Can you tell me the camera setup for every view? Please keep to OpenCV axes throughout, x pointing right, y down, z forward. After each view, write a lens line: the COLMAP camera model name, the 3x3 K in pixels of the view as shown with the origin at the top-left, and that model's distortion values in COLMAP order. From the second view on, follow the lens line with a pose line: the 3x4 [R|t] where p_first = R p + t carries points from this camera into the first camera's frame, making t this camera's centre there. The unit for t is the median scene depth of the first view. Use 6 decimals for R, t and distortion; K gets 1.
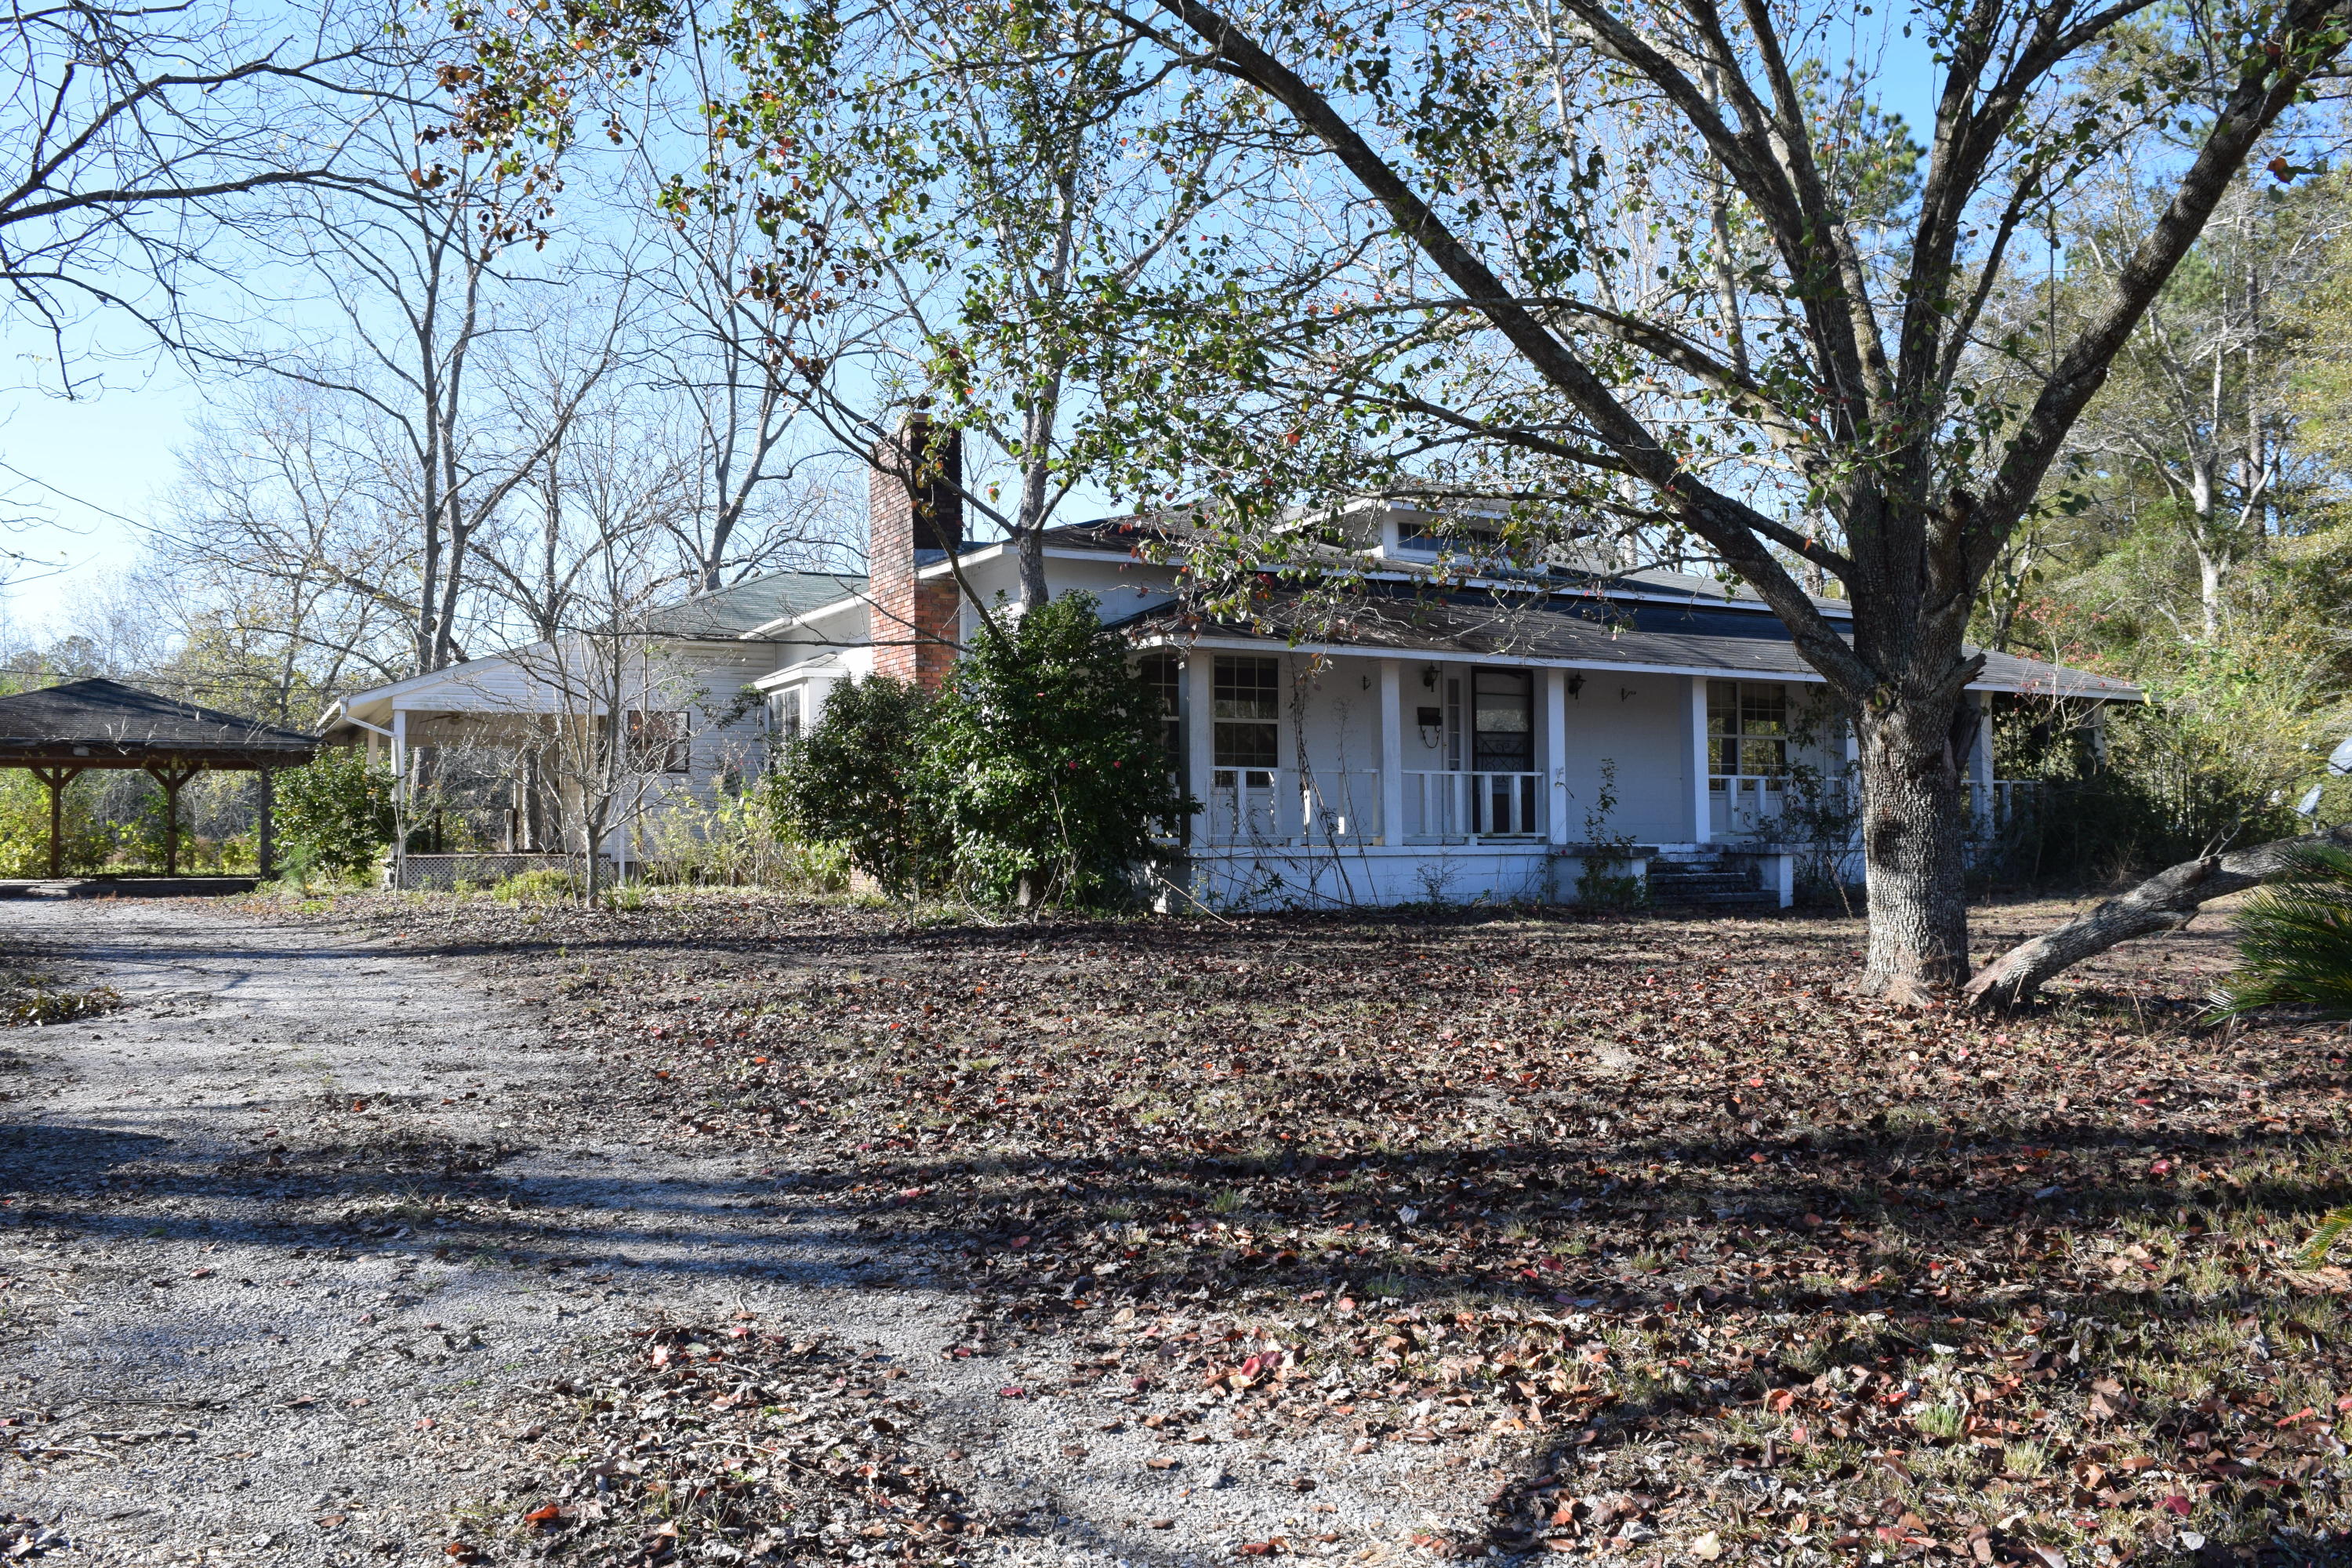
lens RADIAL K [[1844.0, 0, 1174.7], [0, 1844.0, 780.8], [0, 0, 1]] dist [-0.097070, 0.025550]
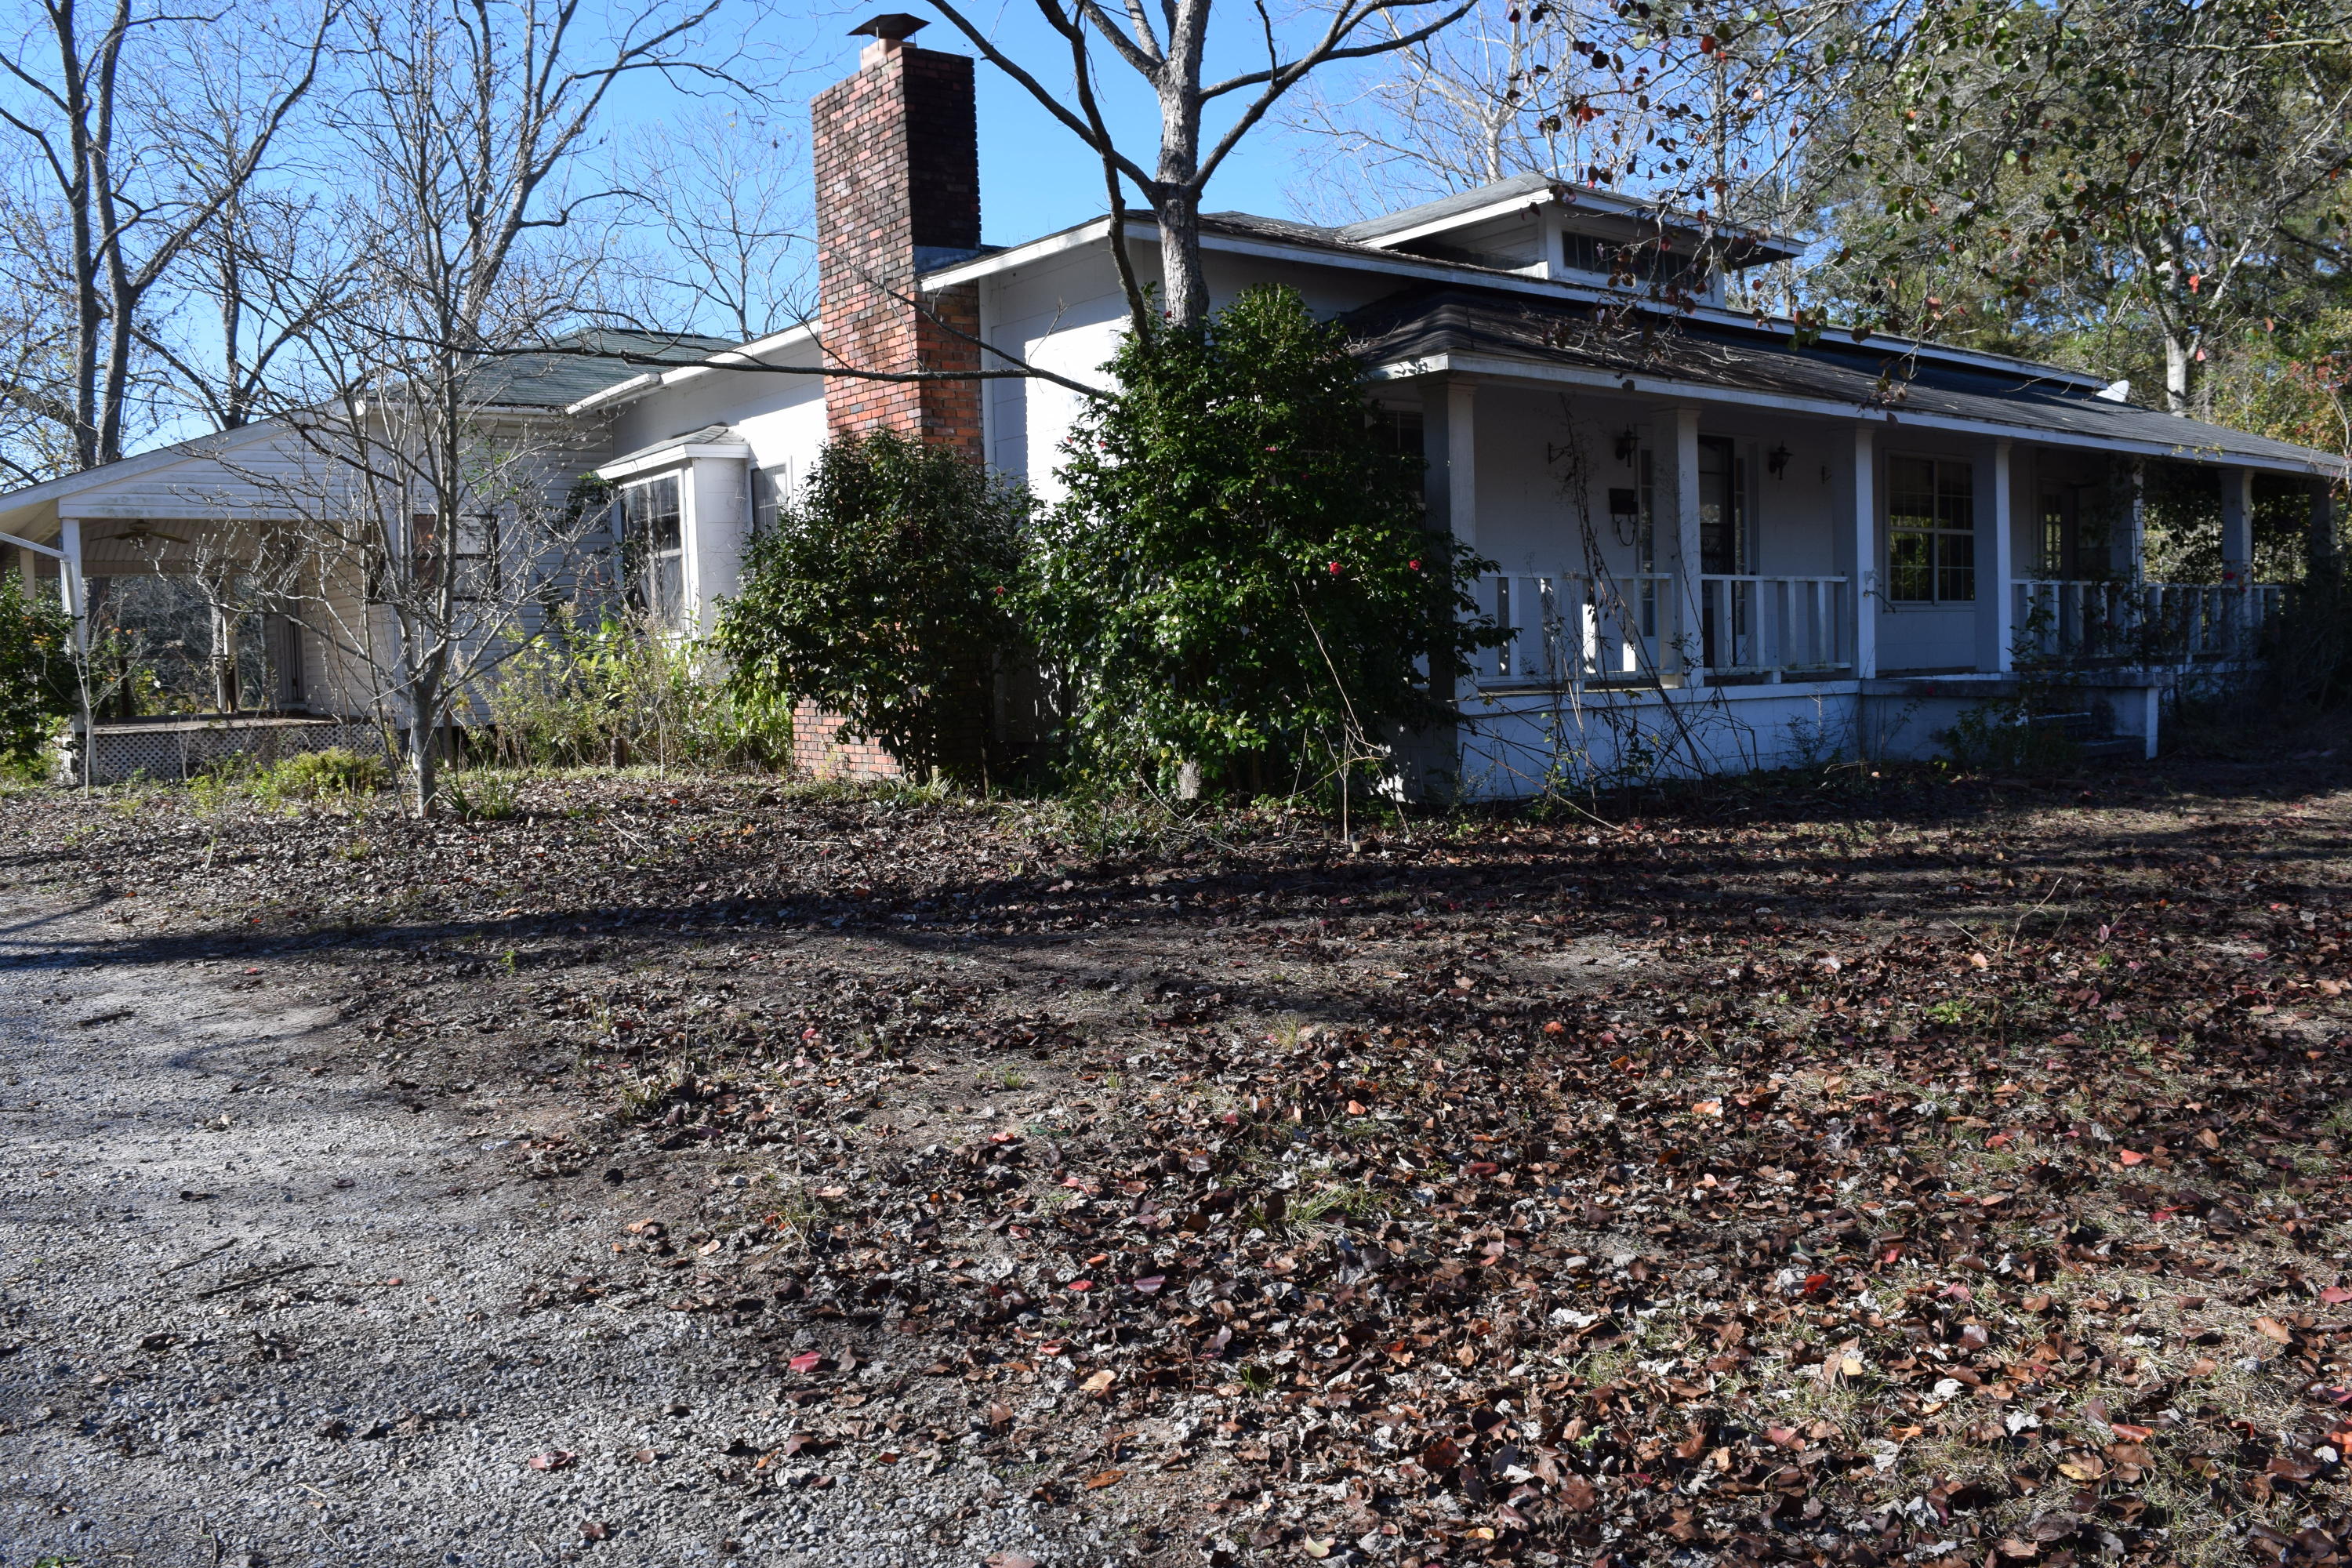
lens RADIAL K [[1844.0, 0, 1178.9], [0, 1844.0, 778.2], [0, 0, 1]] dist [-0.097070, 0.025550]
pose [[0.986327, -0.032414, 0.161578, -0.091957], [0.016718, 0.995088, 0.097570, -0.000142], [-0.163947, -0.093535, 0.982025, 0.191624]]
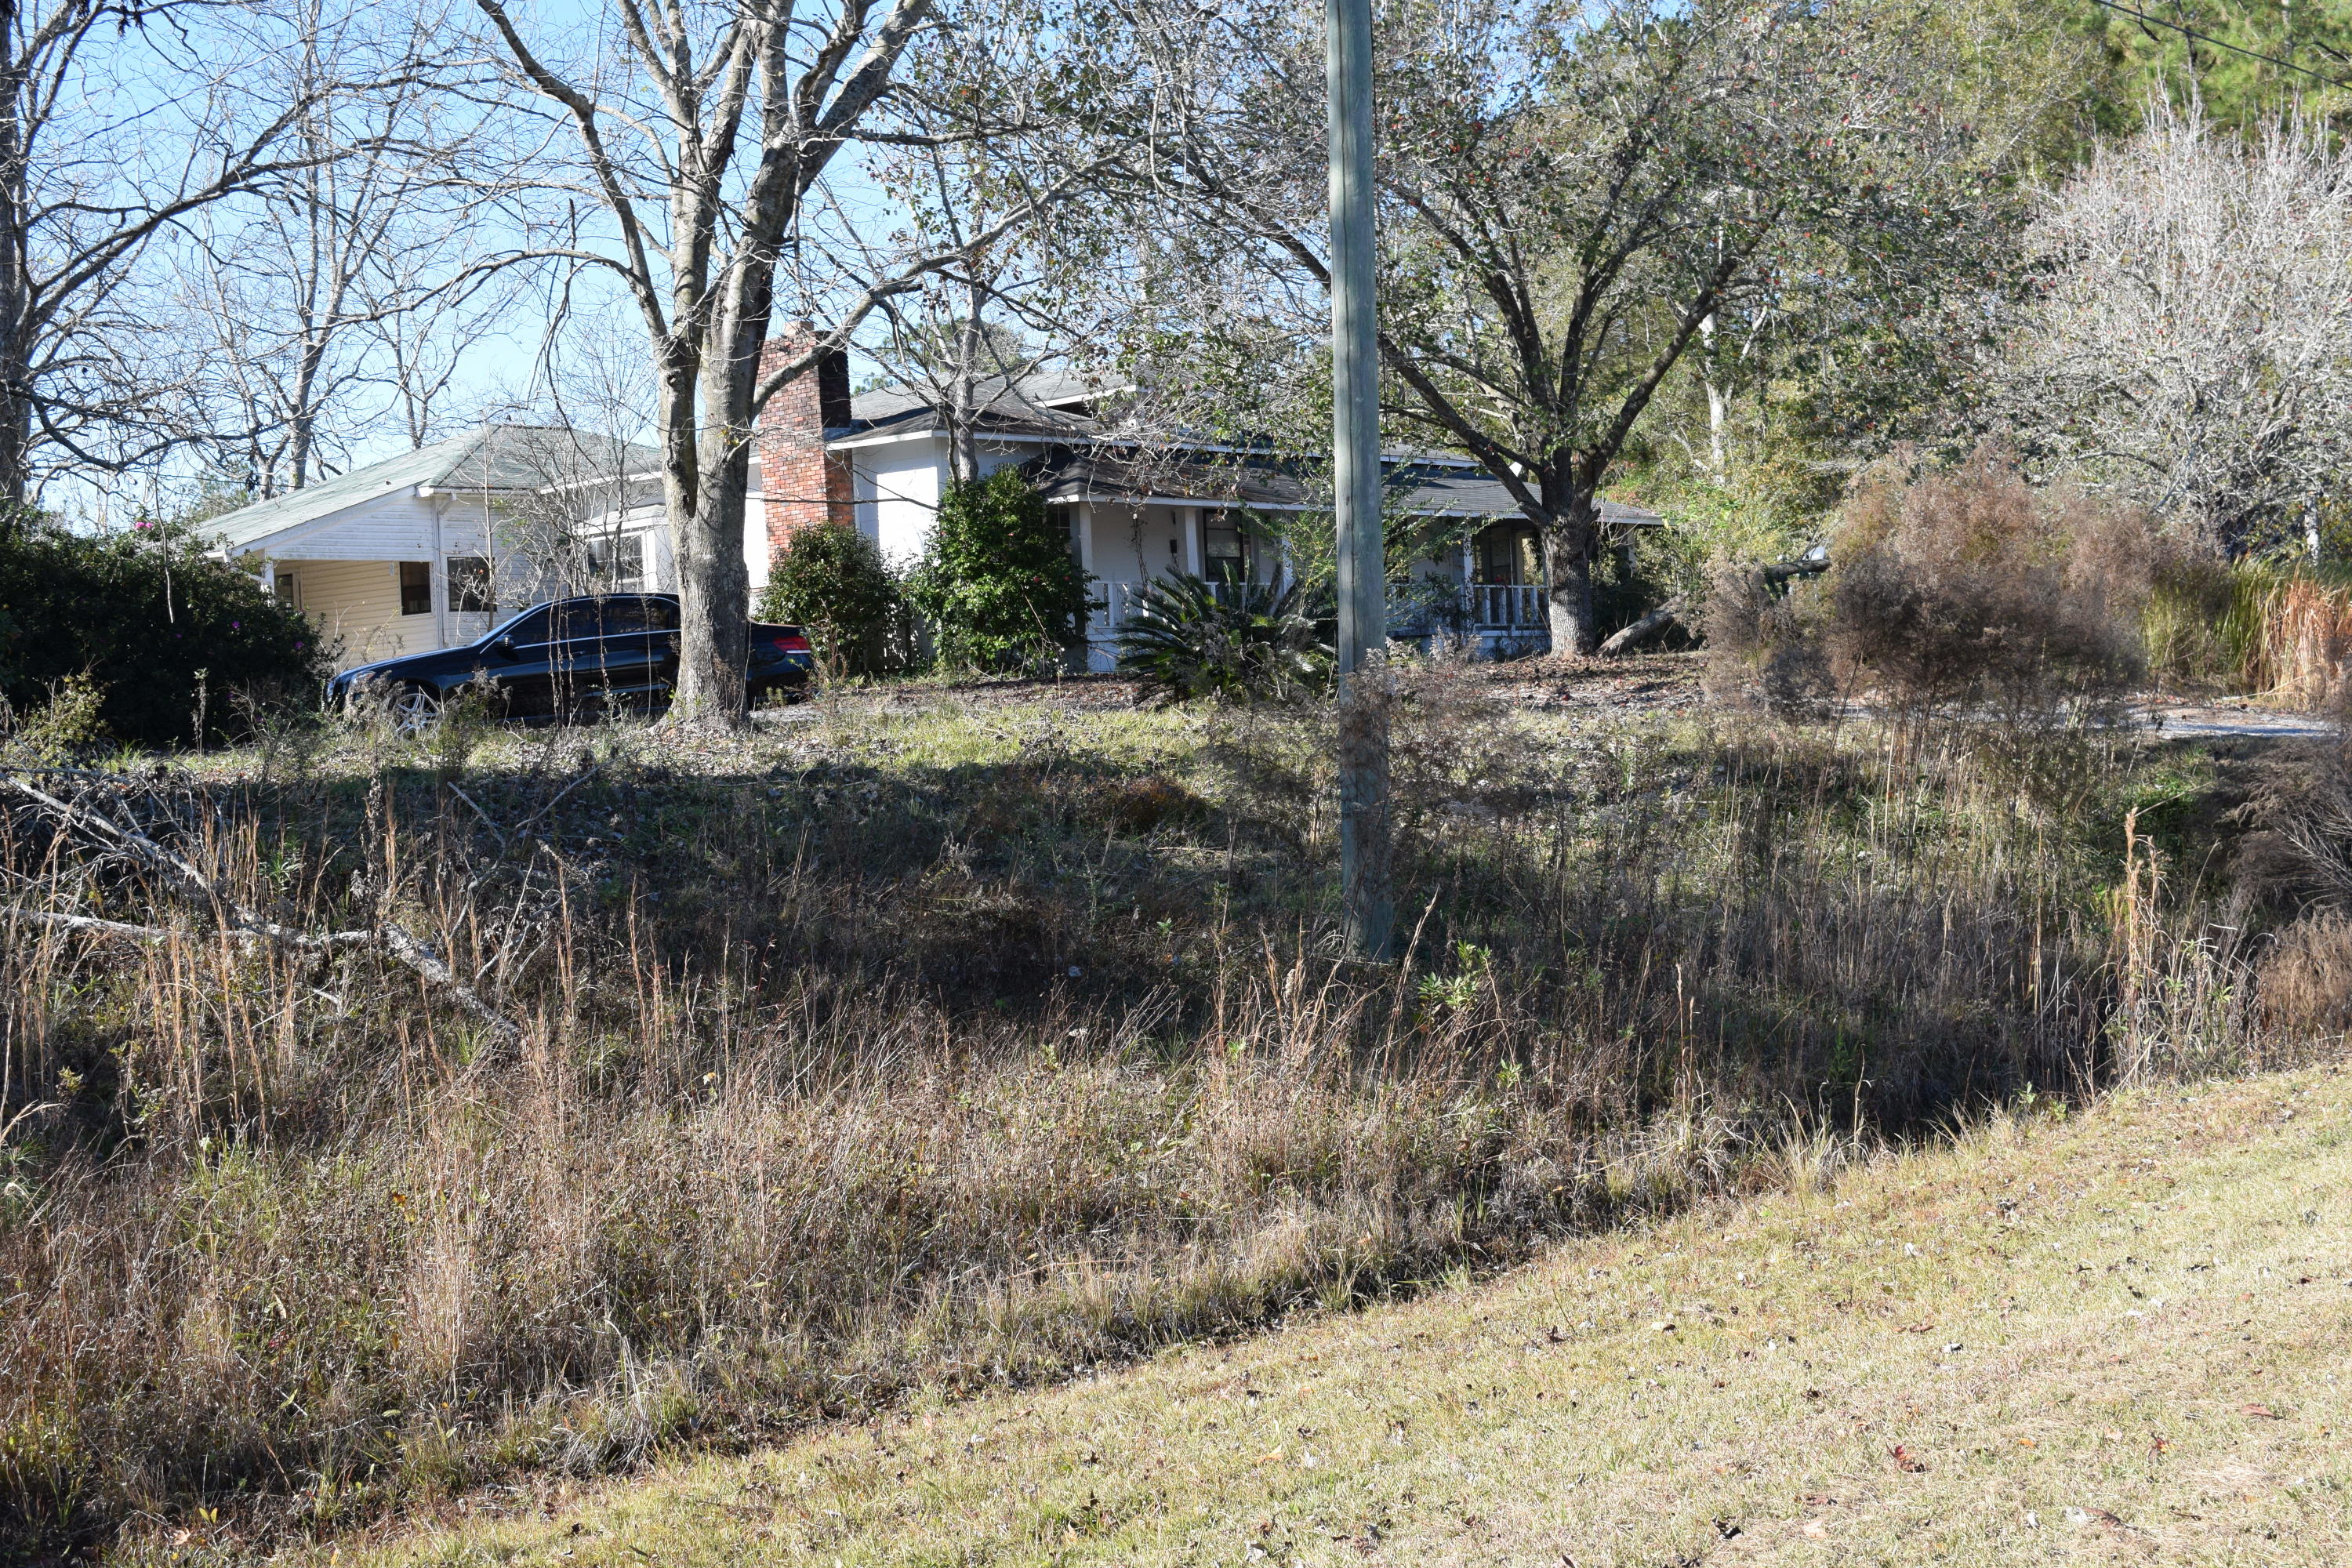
lens RADIAL K [[2814.2, 0, 1188.9], [0, 2814.2, 784.4], [0, 0, 1]] dist [-0.051488, 0.000000]
pose [[0.946051, -0.045910, 0.320748, -0.319866], [0.032159, 0.998328, 0.048041, 0.024611], [-0.322417, -0.035135, 0.945945, -0.588566]]
